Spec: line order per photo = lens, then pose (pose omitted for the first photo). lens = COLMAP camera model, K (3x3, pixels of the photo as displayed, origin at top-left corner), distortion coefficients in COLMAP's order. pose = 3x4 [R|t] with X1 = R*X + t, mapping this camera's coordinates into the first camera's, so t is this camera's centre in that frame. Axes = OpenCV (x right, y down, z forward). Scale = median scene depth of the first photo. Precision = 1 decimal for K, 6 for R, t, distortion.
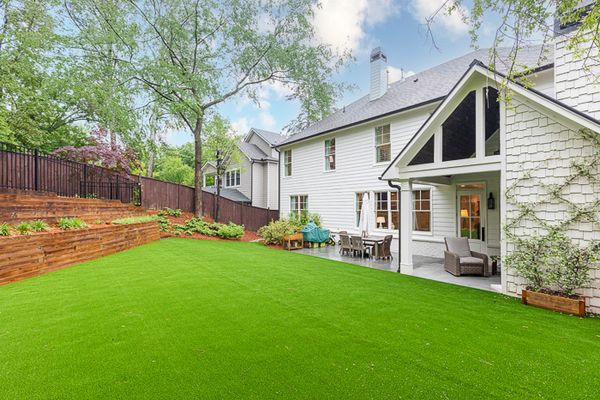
lens RADIAL K [[266.5, 0, 298.4], [0, 266.5, 202.9], [0, 0, 1]] dist [0.003310, 0.000112]
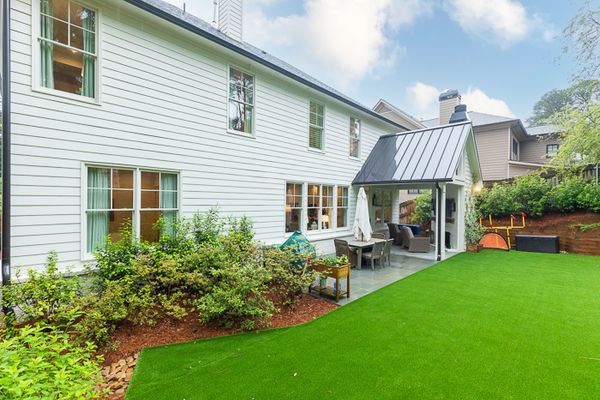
lens RADIAL K [[266.5, 0, 298.4], [0, 266.5, 202.9], [0, 0, 1]] dist [0.003310, 0.000112]
pose [[-0.074932, -0.007396, 0.997161, -0.483976], [-0.030447, 0.999523, 0.005125, 0.010796], [-0.996724, -0.029977, -0.075122, 1.095187]]
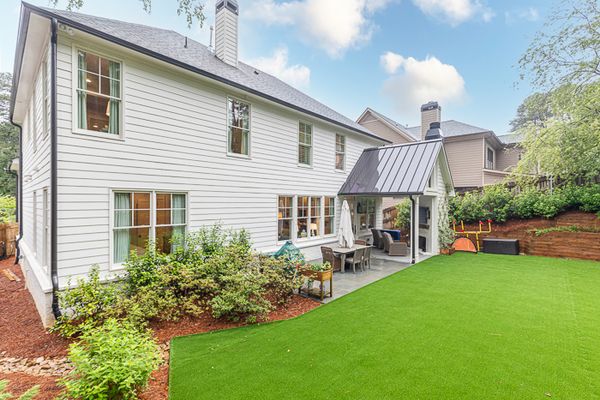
lens RADIAL K [[272.2, 0, 299.8], [0, 272.2, 202.3], [0, 0, 1]] dist [0.002005, 0.000182]
pose [[-0.114405, -0.003275, 0.993429, -0.591599], [-0.023884, 0.999715, 0.000545, -0.023001], [-0.993147, -0.023665, -0.114451, 1.105453]]
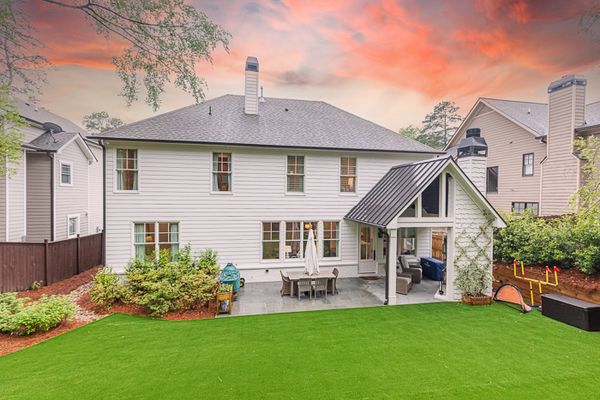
lens RADIAL K [[272.2, 0, 299.8], [0, 272.2, 202.3], [0, 0, 1]] dist [0.002005, 0.000182]
pose [[0.496752, -0.008151, 0.867854, -0.553276], [-0.025086, 0.999403, 0.023745, -0.137957], [-0.867530, -0.033566, 0.496251, 0.472664]]
